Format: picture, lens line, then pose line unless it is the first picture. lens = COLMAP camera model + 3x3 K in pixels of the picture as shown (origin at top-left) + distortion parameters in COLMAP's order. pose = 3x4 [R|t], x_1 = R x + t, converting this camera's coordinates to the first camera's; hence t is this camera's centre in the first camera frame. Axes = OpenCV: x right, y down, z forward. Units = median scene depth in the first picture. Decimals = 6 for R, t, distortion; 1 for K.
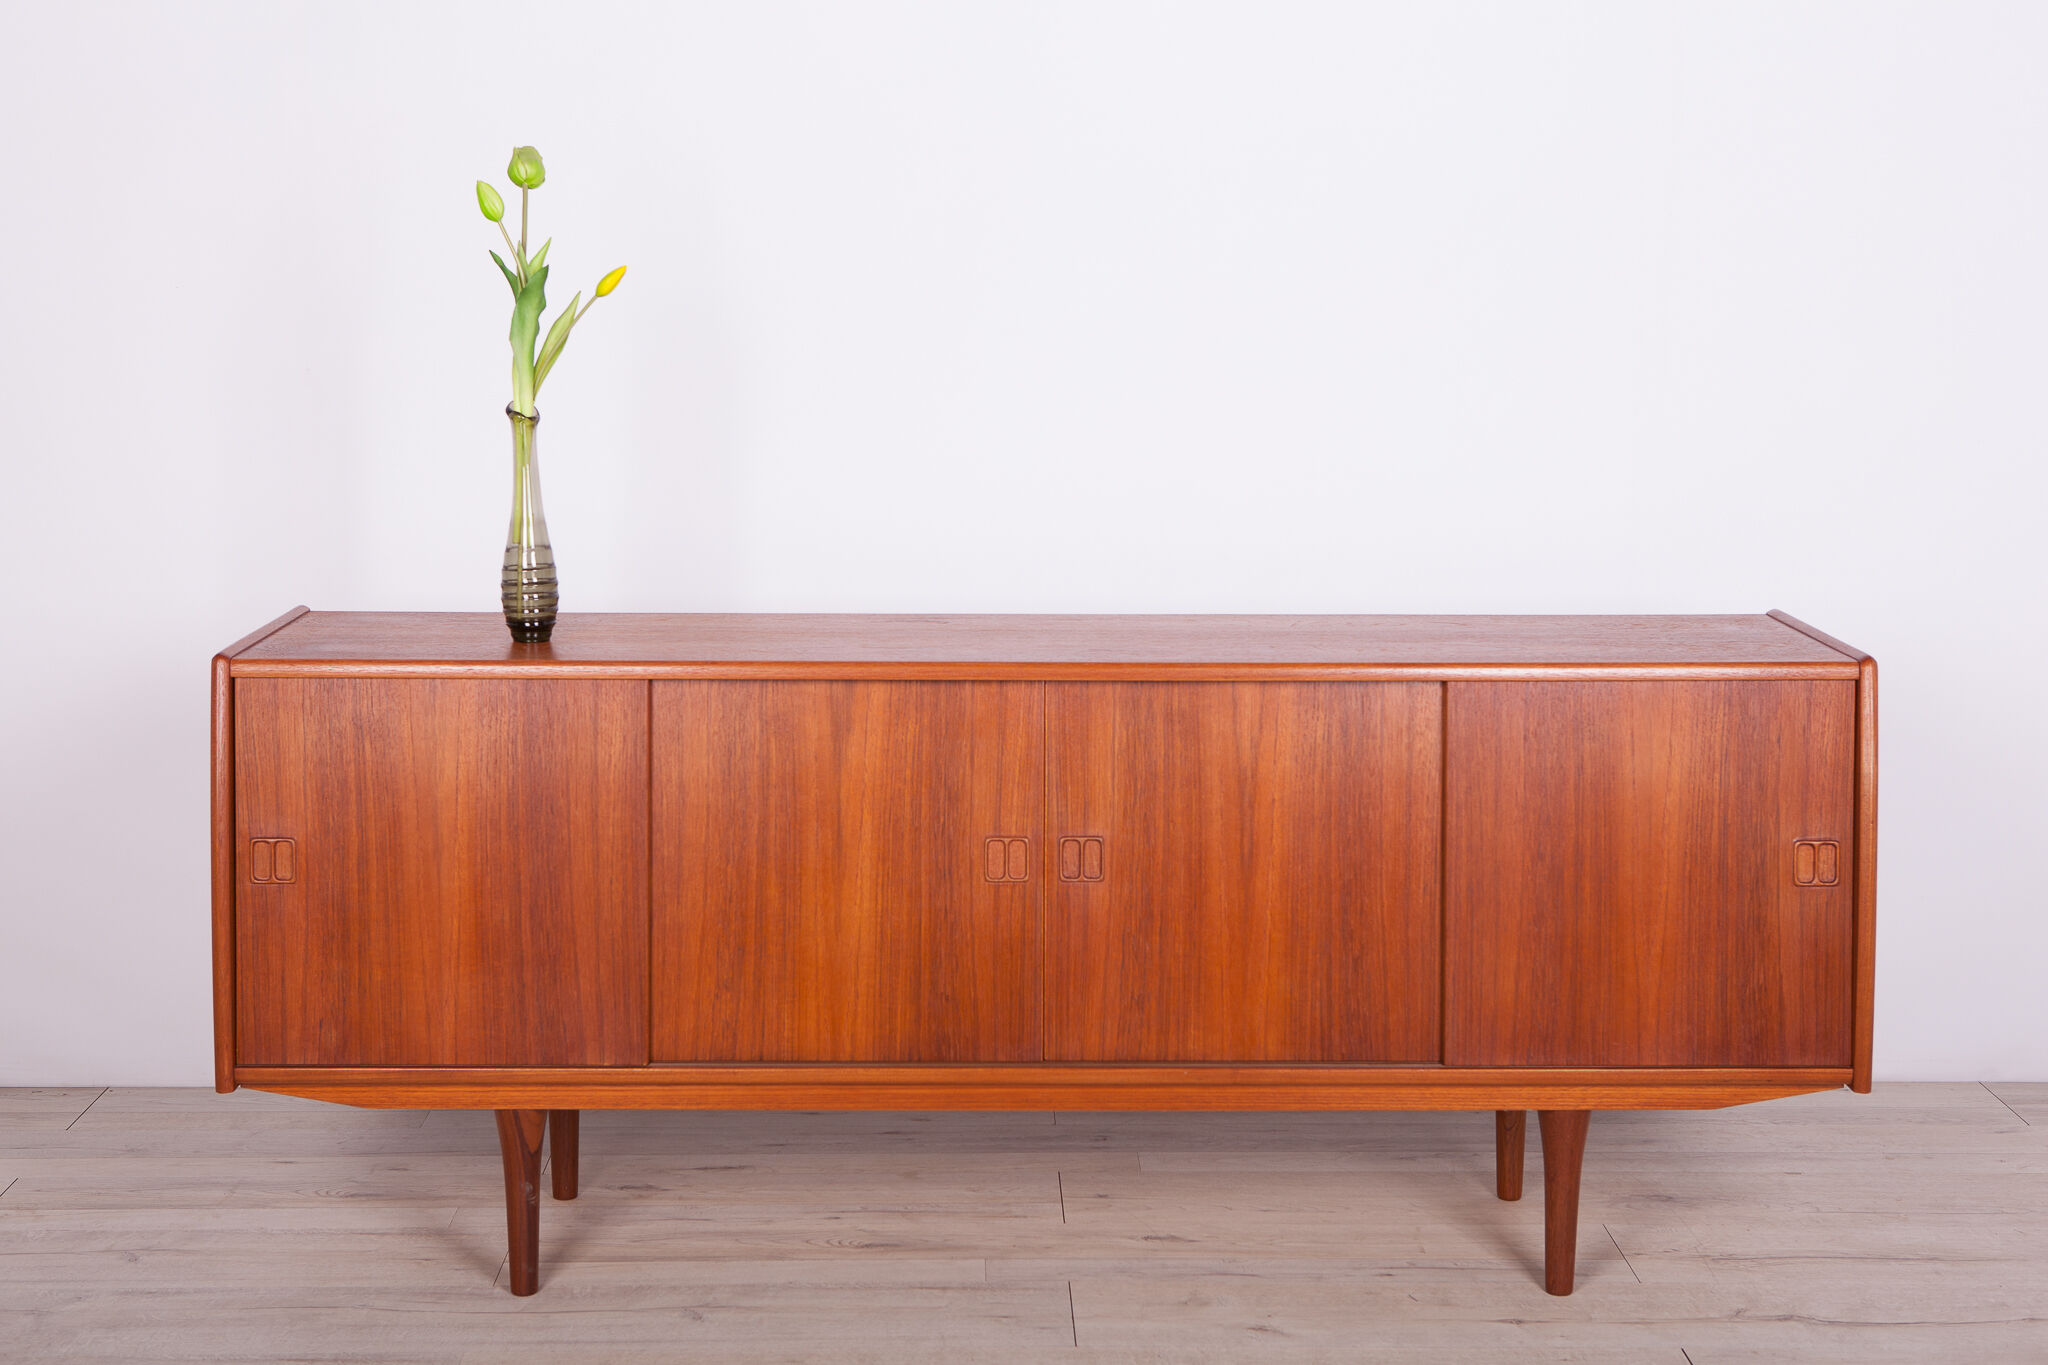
lens RADIAL K [[2996.0, 0, 1020.6], [0, 2996.0, 670.4], [0, 0, 1]] dist [0.015722, 0.073194]
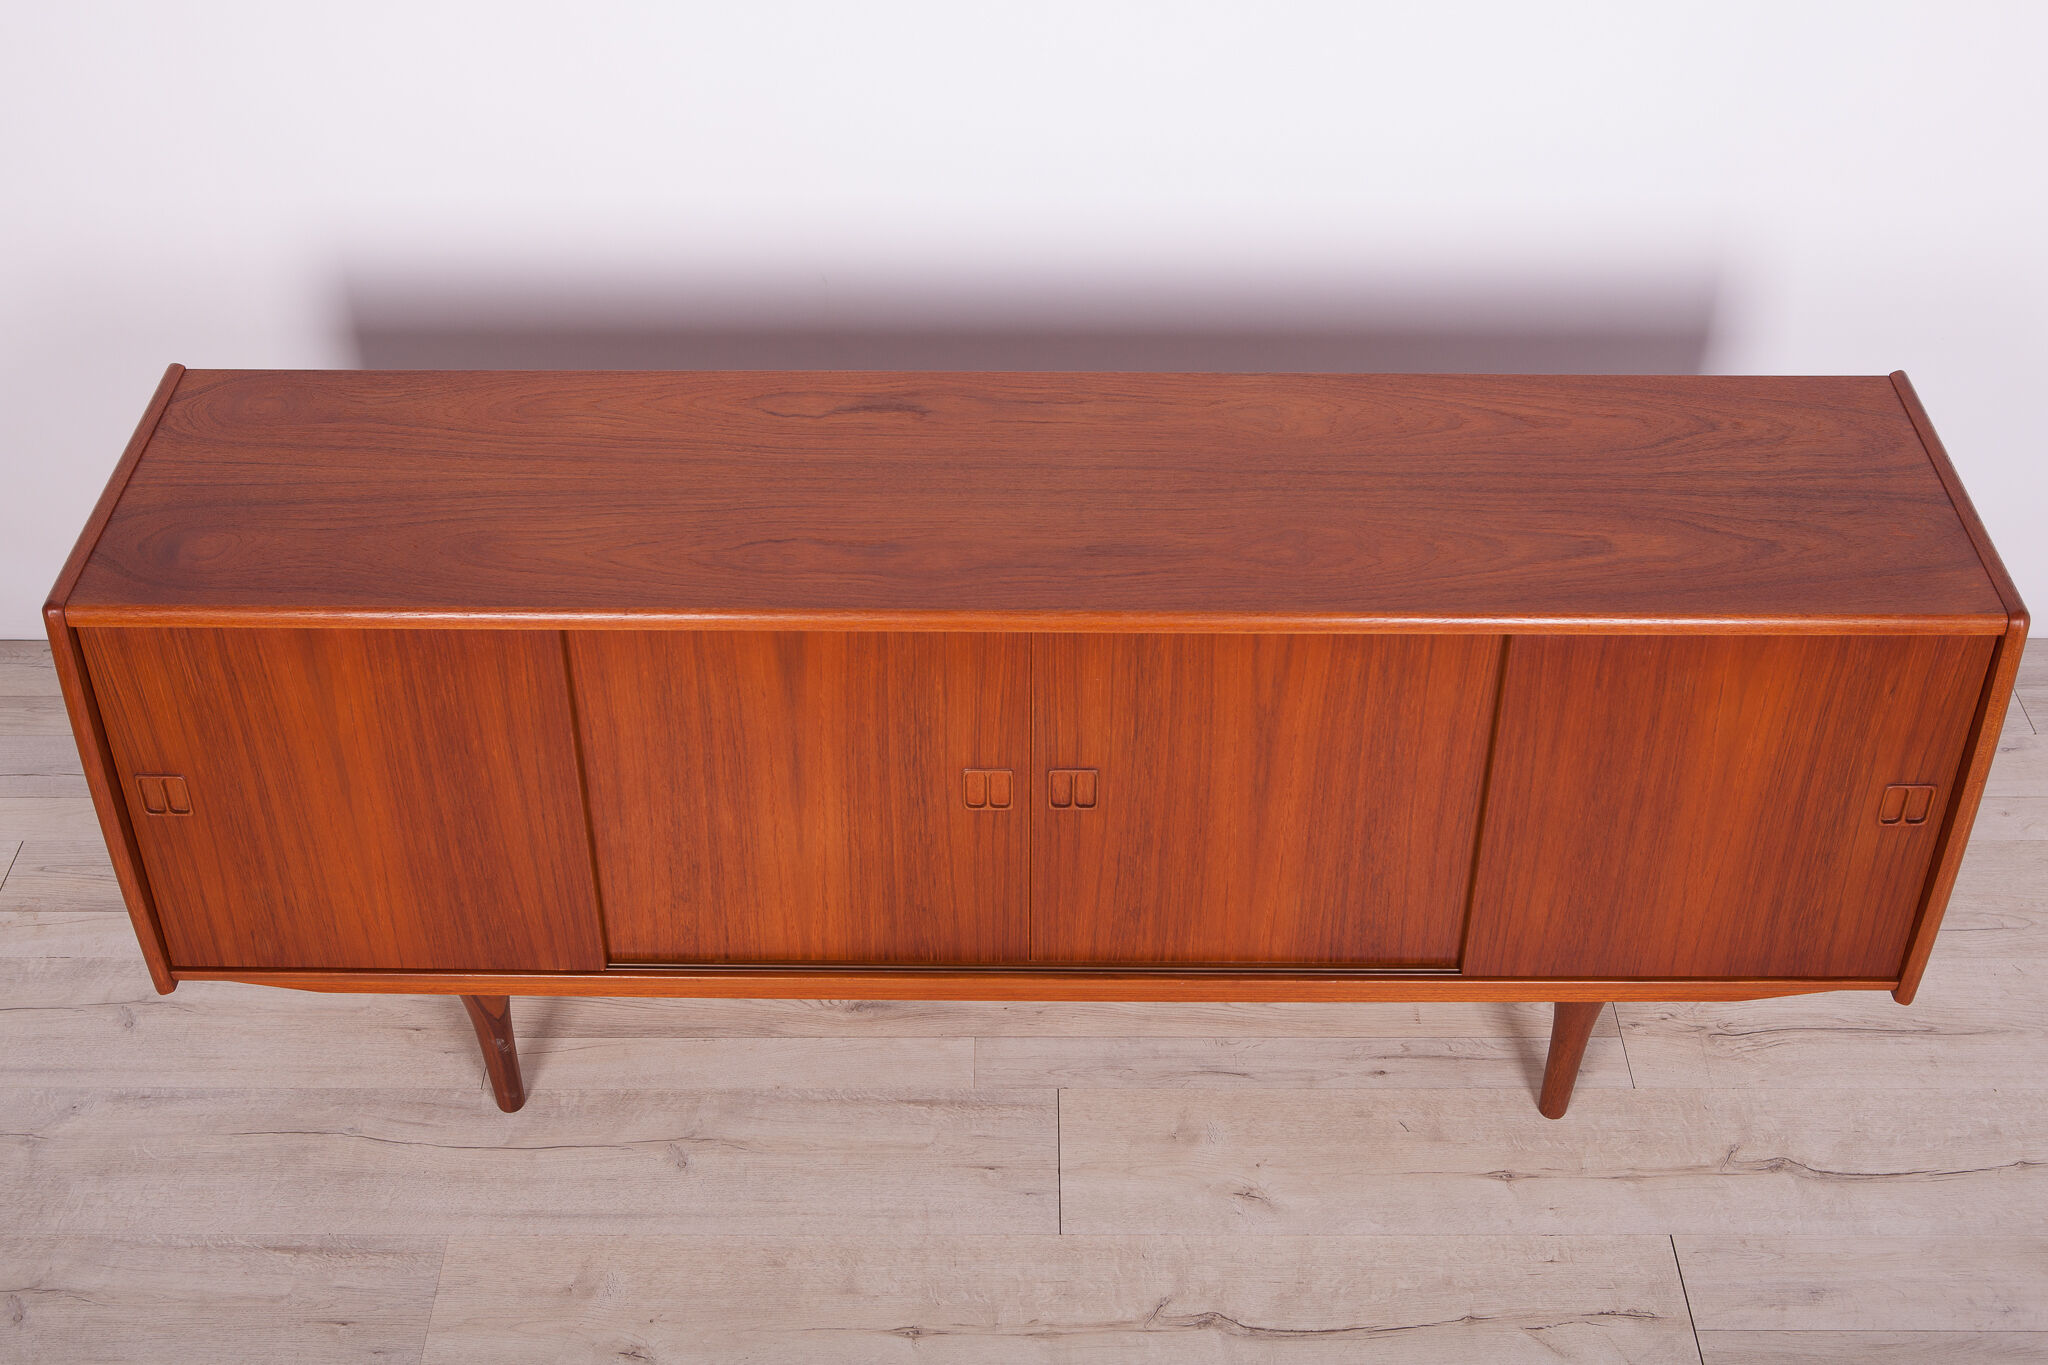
lens RADIAL K [[2289.8, 0, 1023.7], [0, 2289.8, 717.9], [0, 0, 1]] dist [-0.064052, 0.129686]
pose [[0.999760, 0.010750, -0.019065, 0.018417], [0.001300, 0.840347, 0.542048, -0.318411], [0.021848, -0.541942, 0.840132, 0.445404]]
